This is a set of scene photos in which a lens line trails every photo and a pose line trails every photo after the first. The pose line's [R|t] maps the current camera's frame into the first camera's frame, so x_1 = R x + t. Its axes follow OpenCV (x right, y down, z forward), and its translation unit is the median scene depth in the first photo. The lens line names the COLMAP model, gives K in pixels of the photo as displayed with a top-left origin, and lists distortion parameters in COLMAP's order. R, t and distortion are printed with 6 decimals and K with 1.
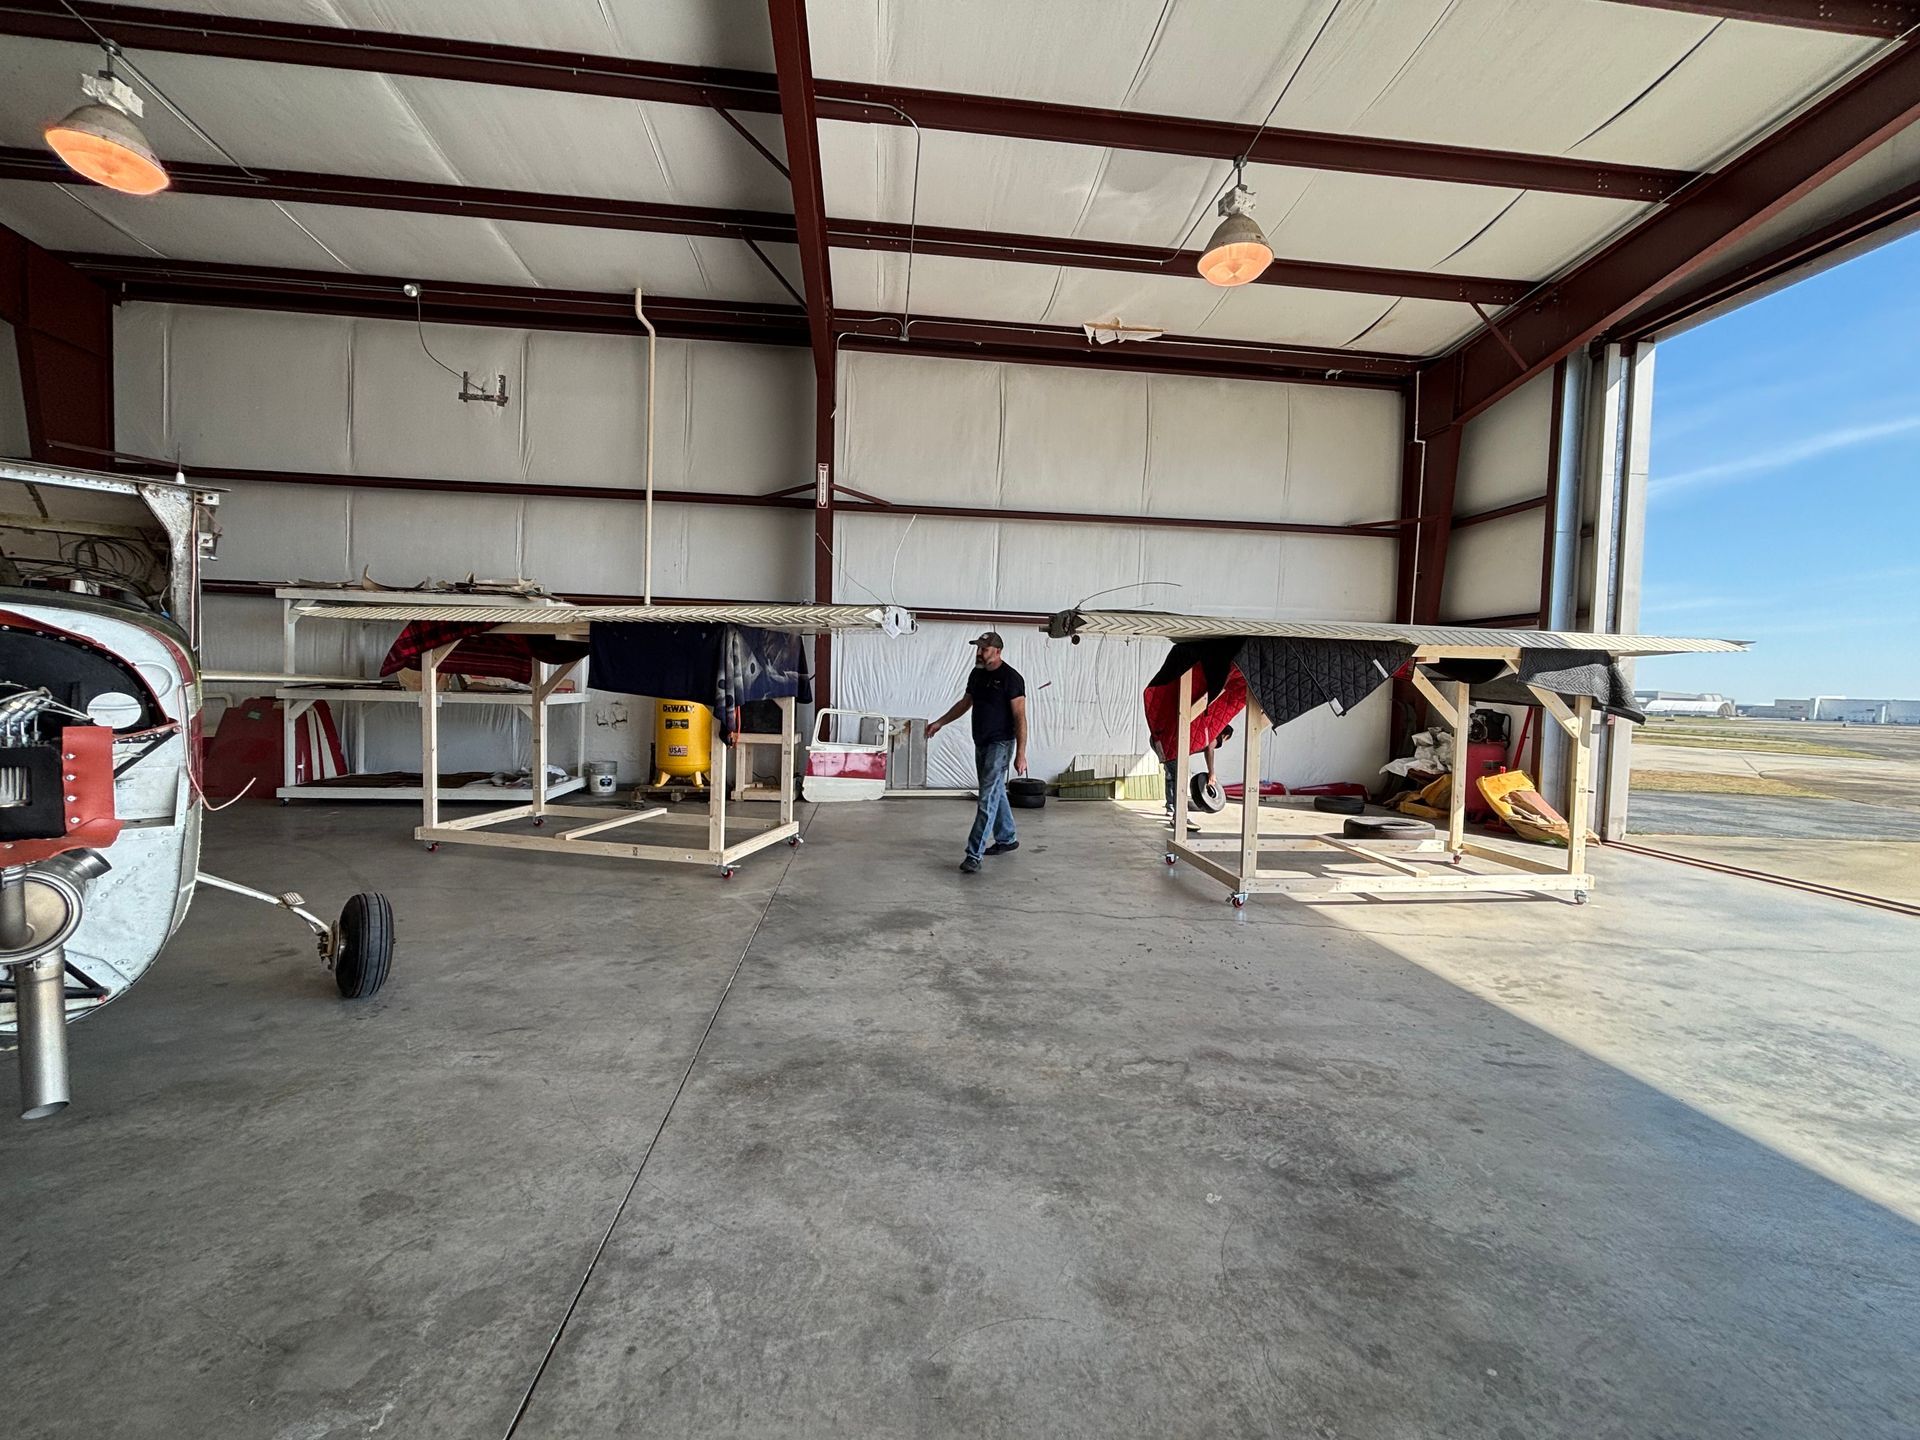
lens RADIAL K [[780.7, 0, 951.8], [0, 780.7, 721.0], [0, 0, 1]] dist [-0.000626, -0.000654]
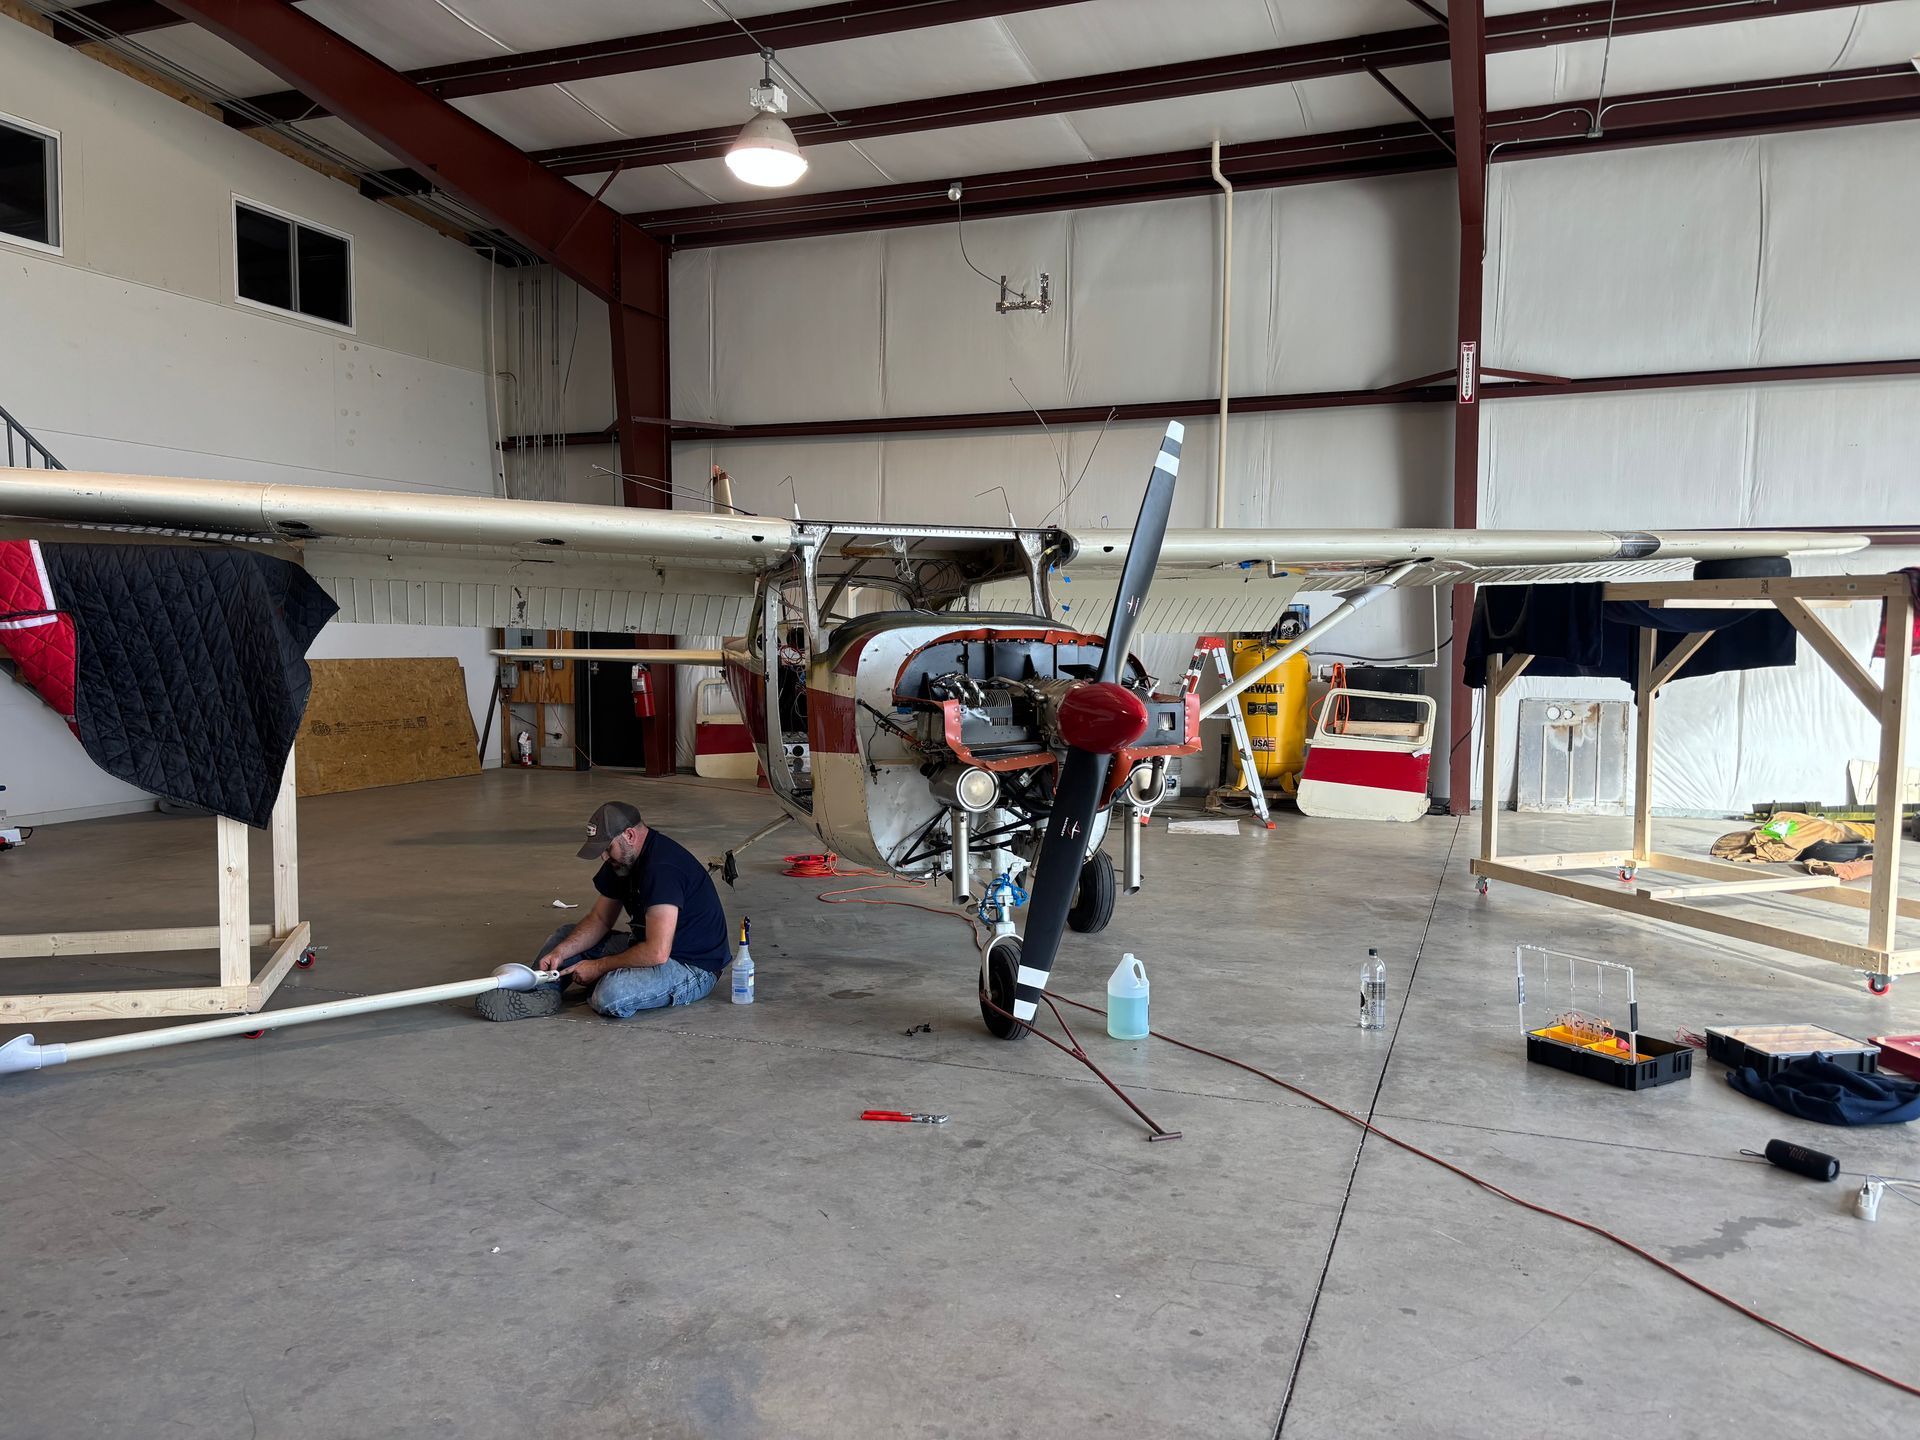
lens RADIAL K [[1461.4, 0, 949.3], [0, 1461.4, 722.2], [0, 0, 1]] dist [0.035046, -0.025476]
pose [[0.895698, 0.002536, -0.444656, 0.011201], [-0.000523, 0.999989, 0.004649, 0.017533], [0.444663, -0.003931, 0.895689, -0.649842]]
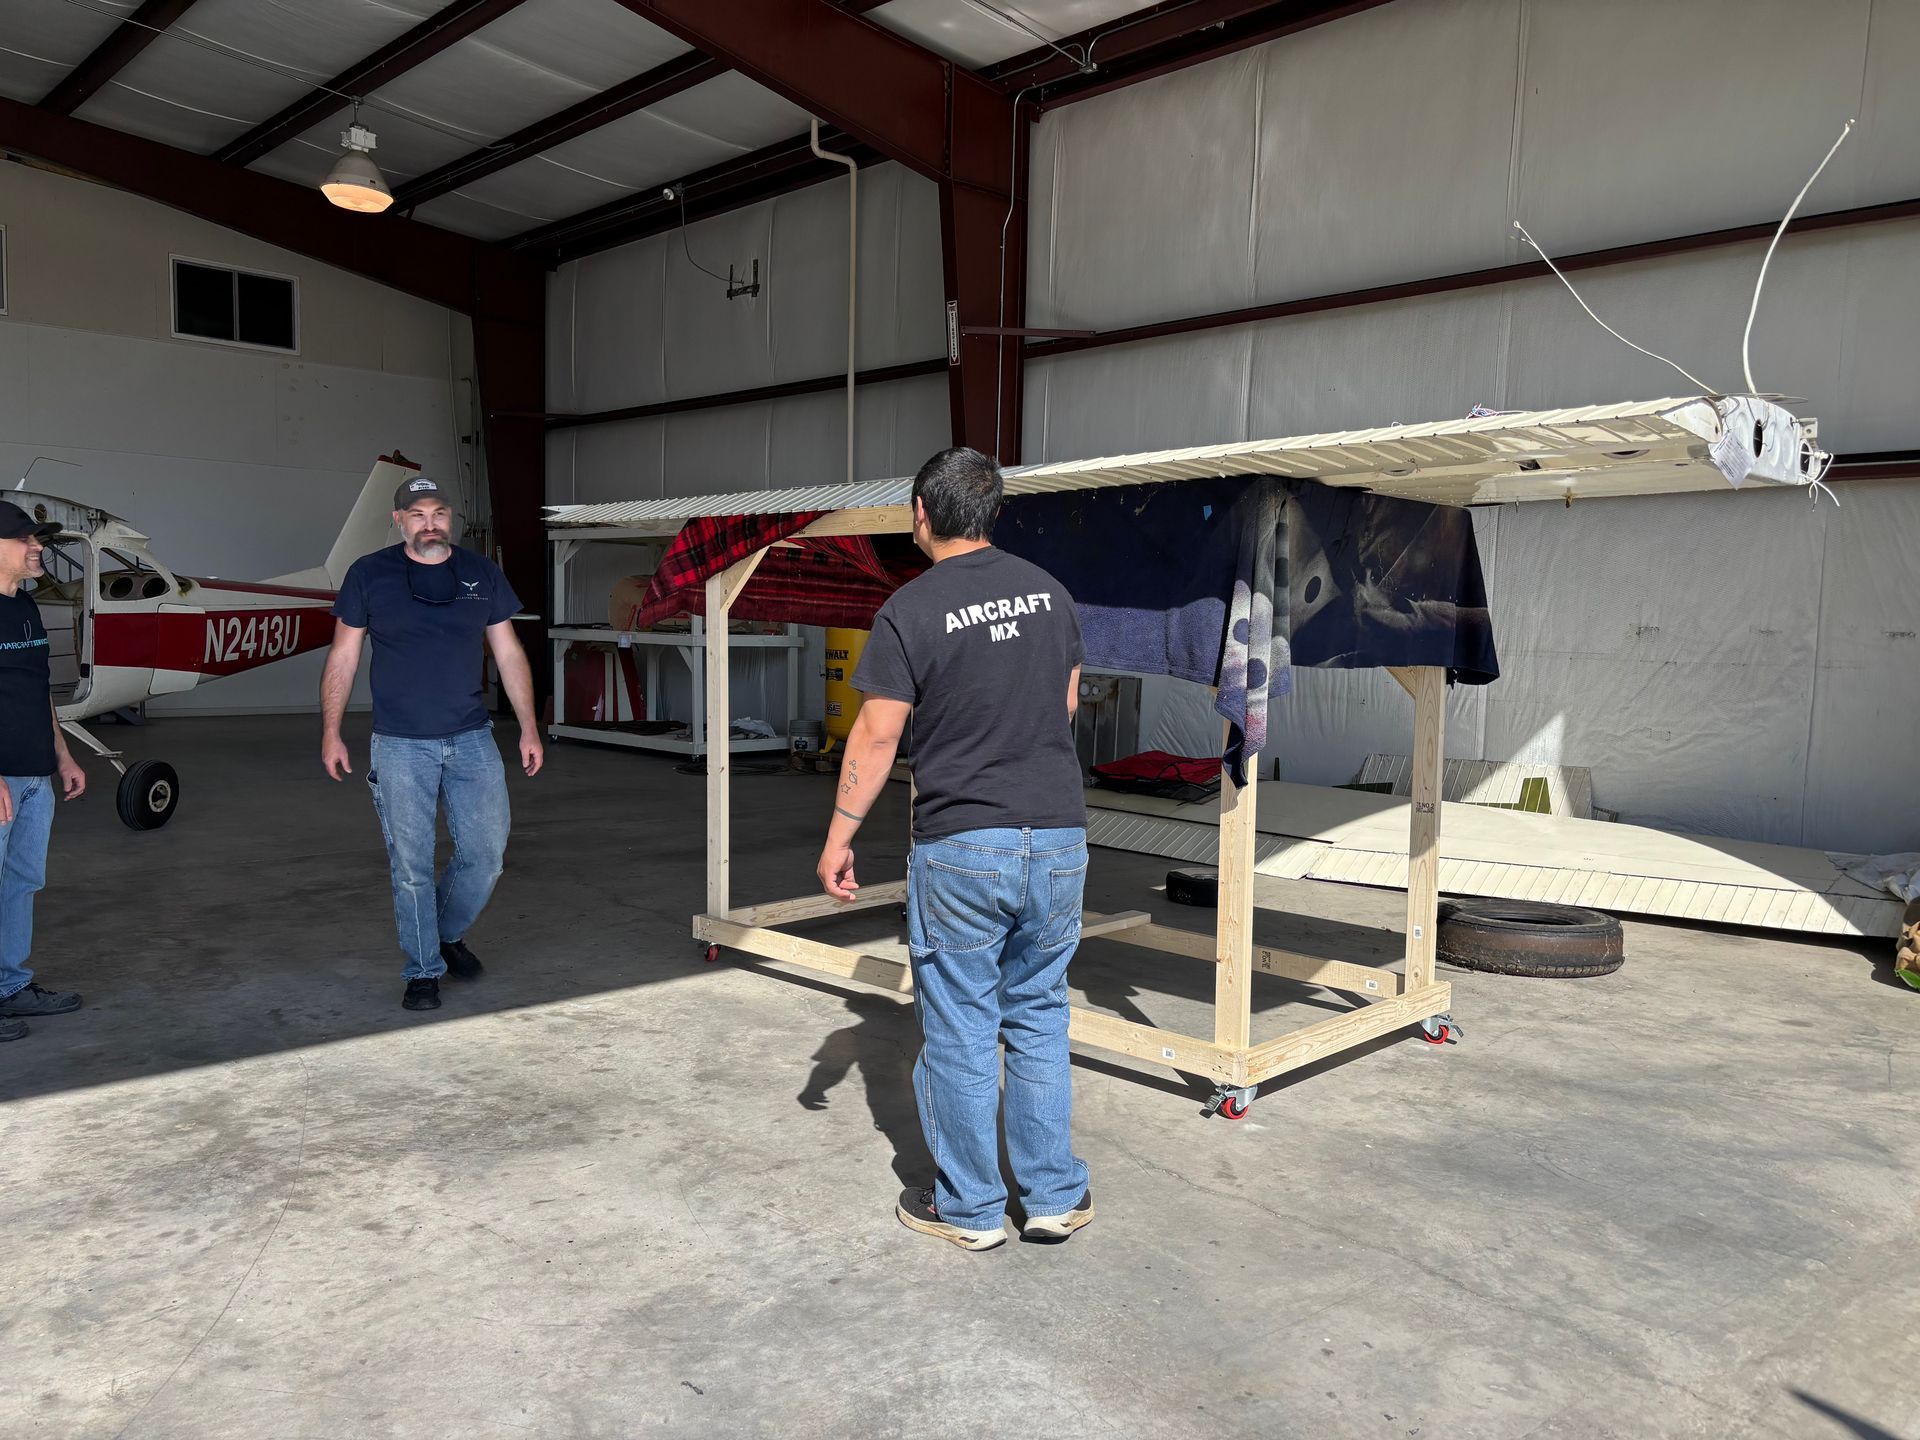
lens RADIAL K [[1461.4, 0, 958.9], [0, 1461.4, 732.3], [0, 0, 1]] dist [0.035046, -0.025476]
pose [[0.618312, 0.050183, -0.784329, 1.390531], [-0.043497, 0.998615, 0.029603, 0.021440], [0.784728, 0.015812, 0.619638, 0.319237]]
